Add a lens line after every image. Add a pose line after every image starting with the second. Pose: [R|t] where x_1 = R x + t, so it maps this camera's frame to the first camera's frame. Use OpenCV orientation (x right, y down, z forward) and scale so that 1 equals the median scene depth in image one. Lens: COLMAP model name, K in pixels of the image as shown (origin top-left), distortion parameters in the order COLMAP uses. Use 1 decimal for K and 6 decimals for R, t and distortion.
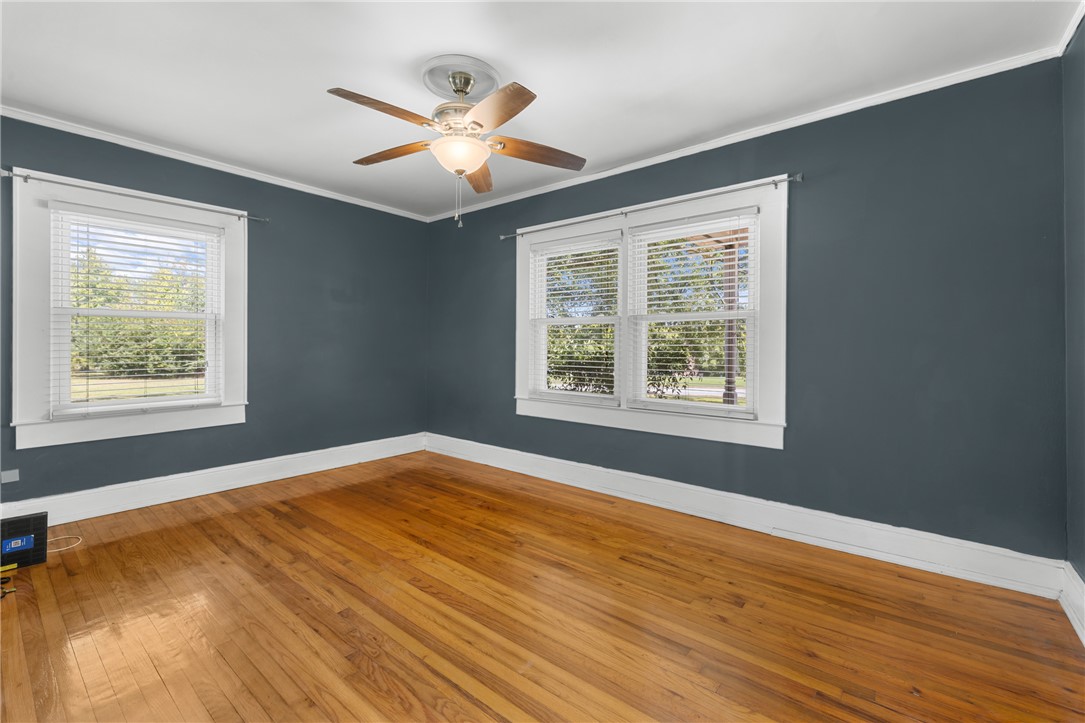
lens RADIAL K [[459.4, 0, 541.3], [0, 459.4, 342.1], [0, 0, 1]] dist [0.000033, 0.000052]
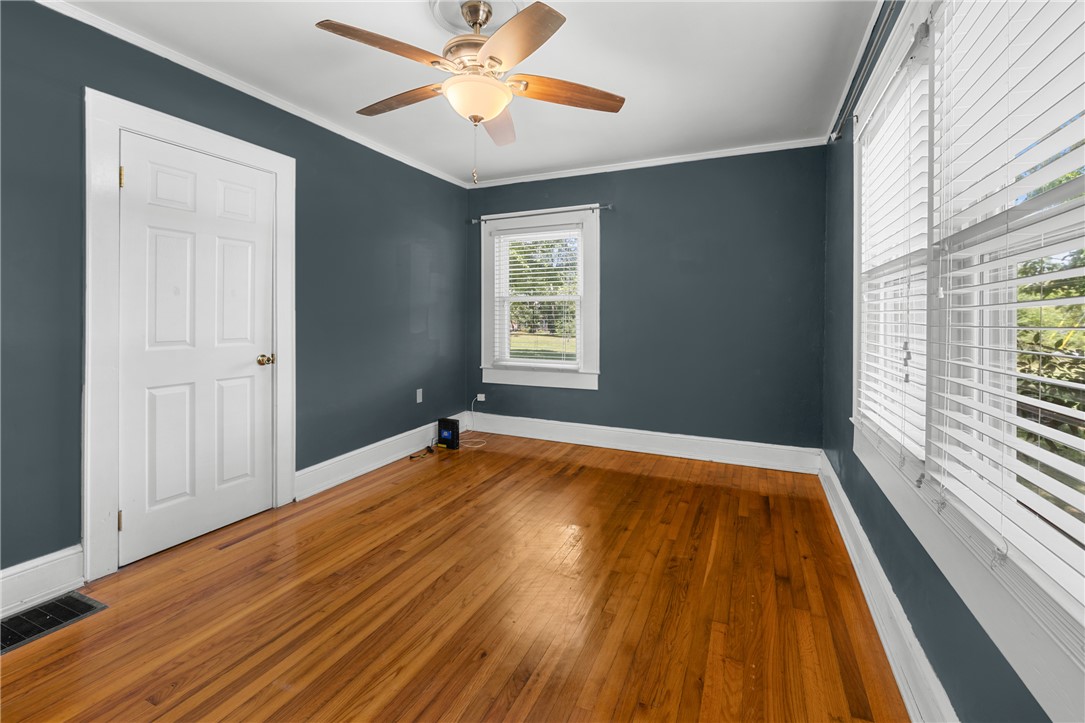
lens RADIAL K [[473.4, 0, 540.1], [0, 473.4, 323.0], [0, 0, 1]] dist [-0.002269, -0.000184]
pose [[0.251115, 0.004024, -0.967949, 0.659541], [0.000675, 0.999990, 0.004333, 0.008775], [0.967957, -0.001742, 0.251110, 0.859545]]
